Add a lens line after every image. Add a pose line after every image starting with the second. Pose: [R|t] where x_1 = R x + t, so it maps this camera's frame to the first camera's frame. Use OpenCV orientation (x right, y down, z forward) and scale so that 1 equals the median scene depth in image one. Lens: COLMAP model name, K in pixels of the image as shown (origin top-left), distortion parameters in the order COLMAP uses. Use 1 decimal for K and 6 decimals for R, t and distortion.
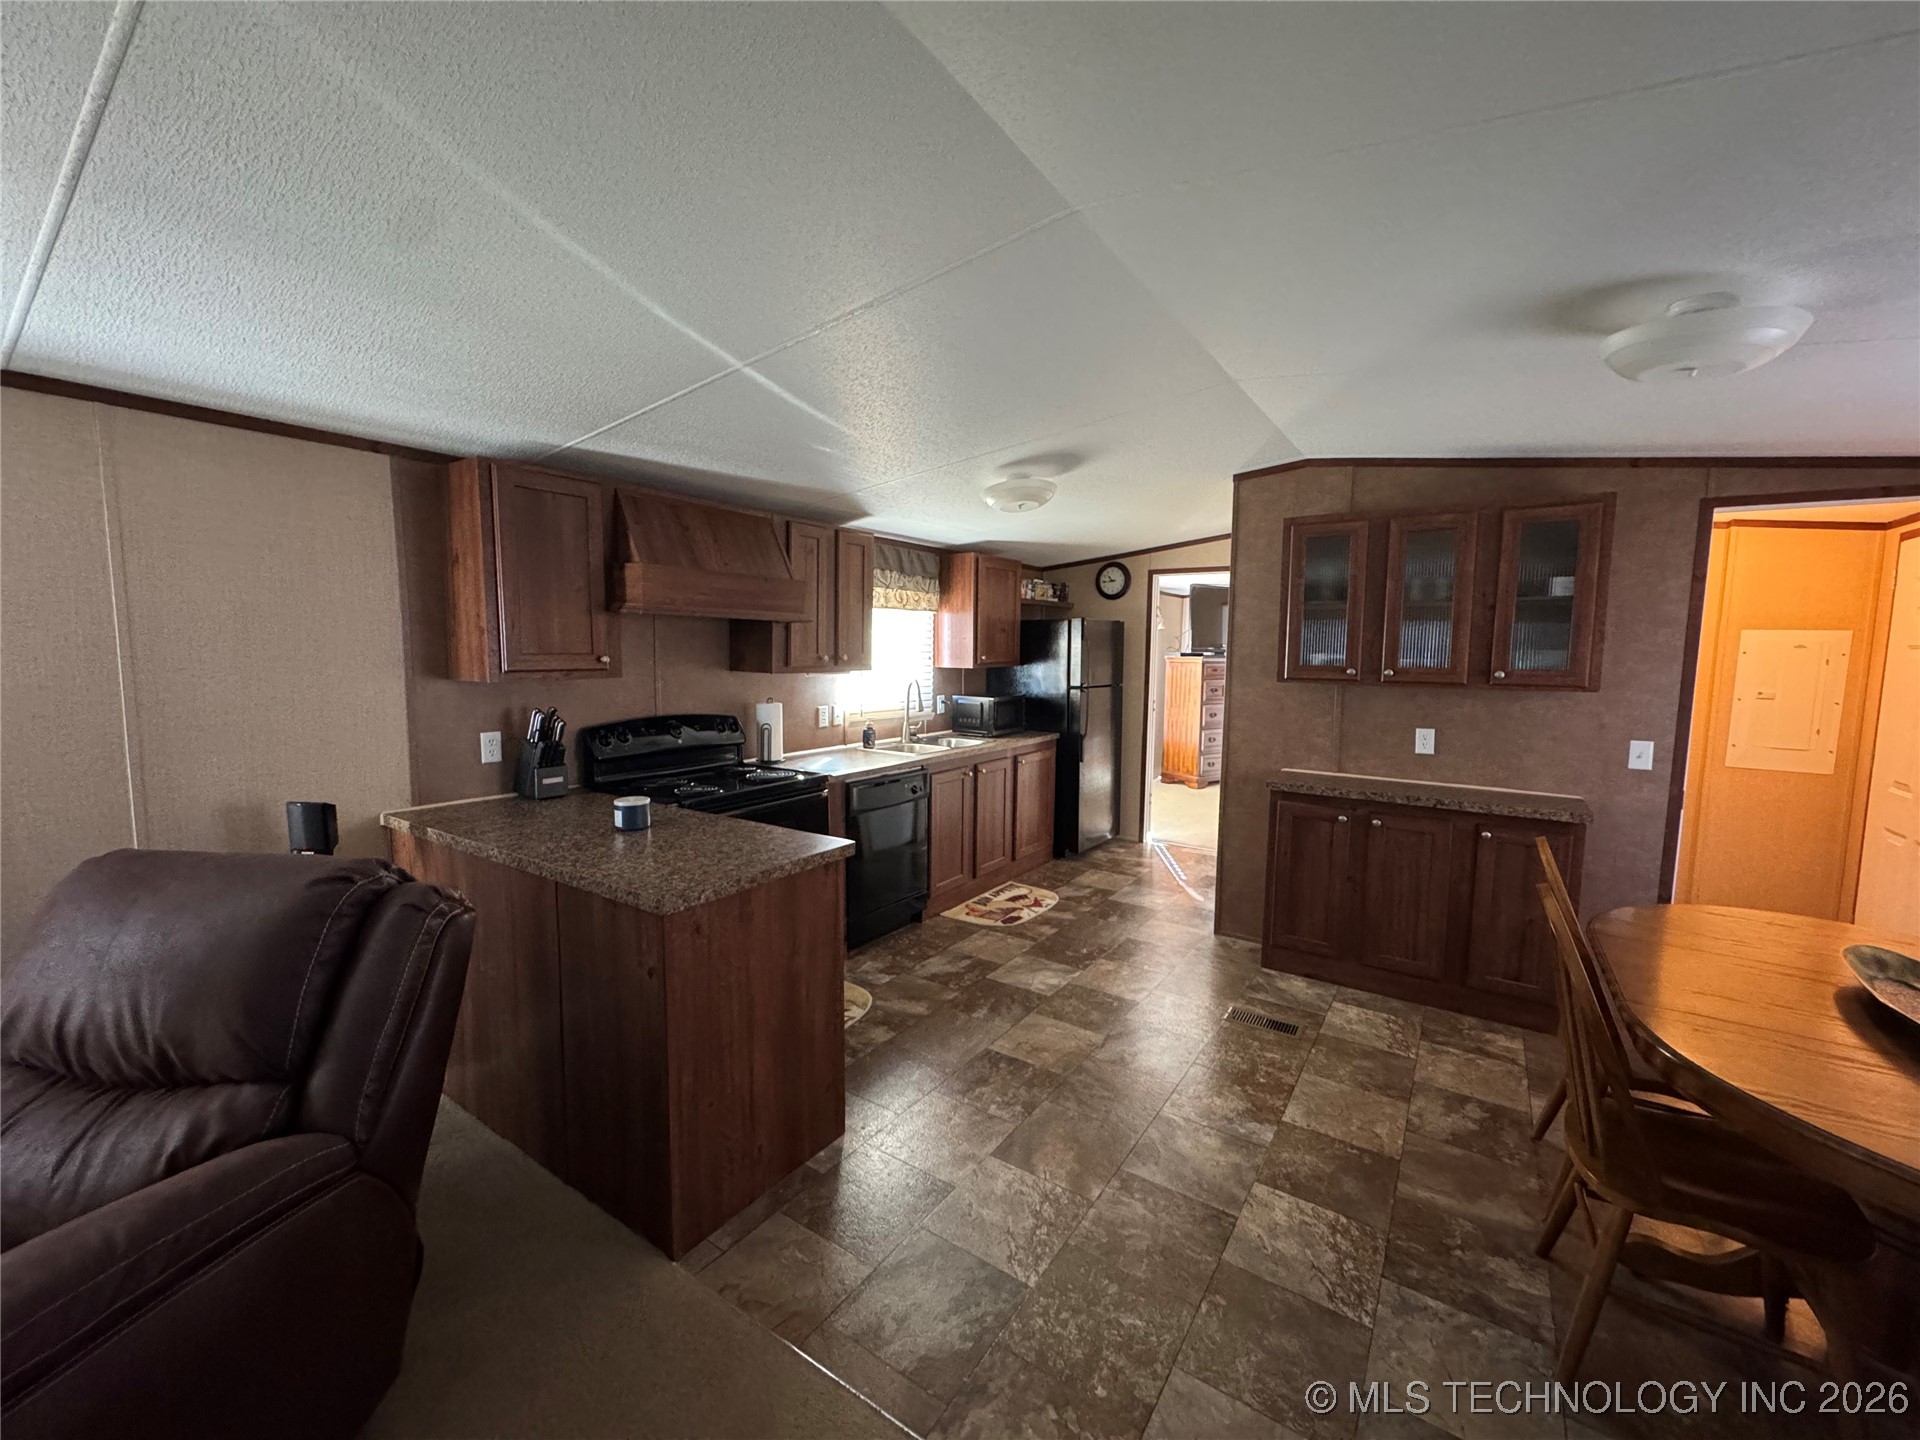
lens RADIAL K [[767.3, 0, 957.3], [0, 767.3, 716.7], [0, 0, 1]] dist [-0.001747, 0.000039]
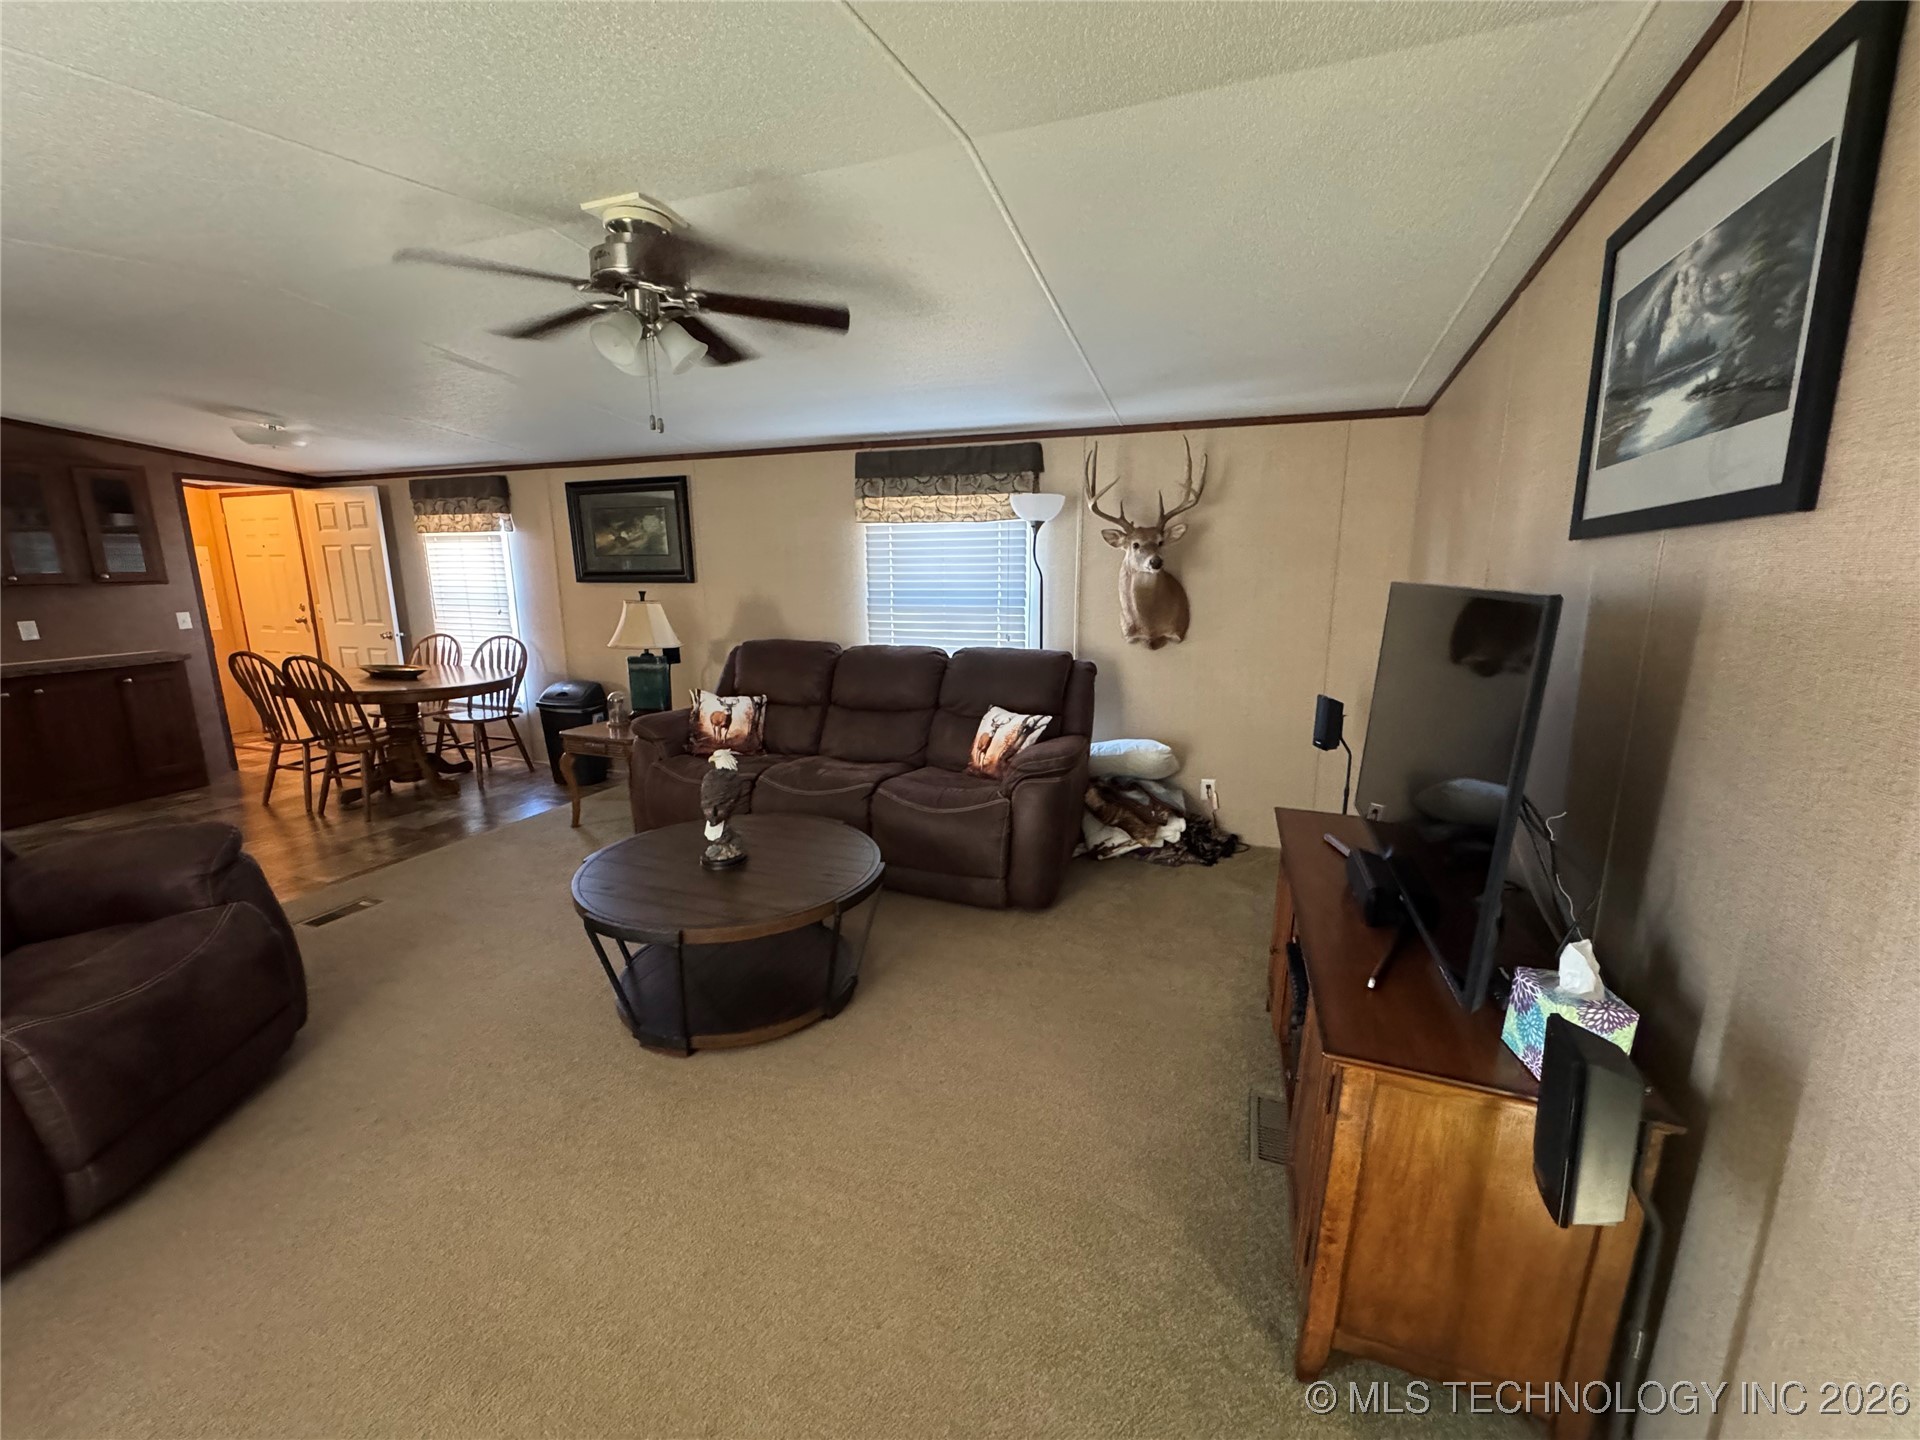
lens RADIAL K [[766.5, 0, 959.3], [0, 766.5, 716.5], [0, 0, 1]] dist [-0.001910, -0.000013]
pose [[-0.238067, -0.206047, 0.949141, -1.058604], [0.092345, 0.968009, 0.233305, 0.016148], [-0.966849, 0.143191, -0.211424, -0.261020]]
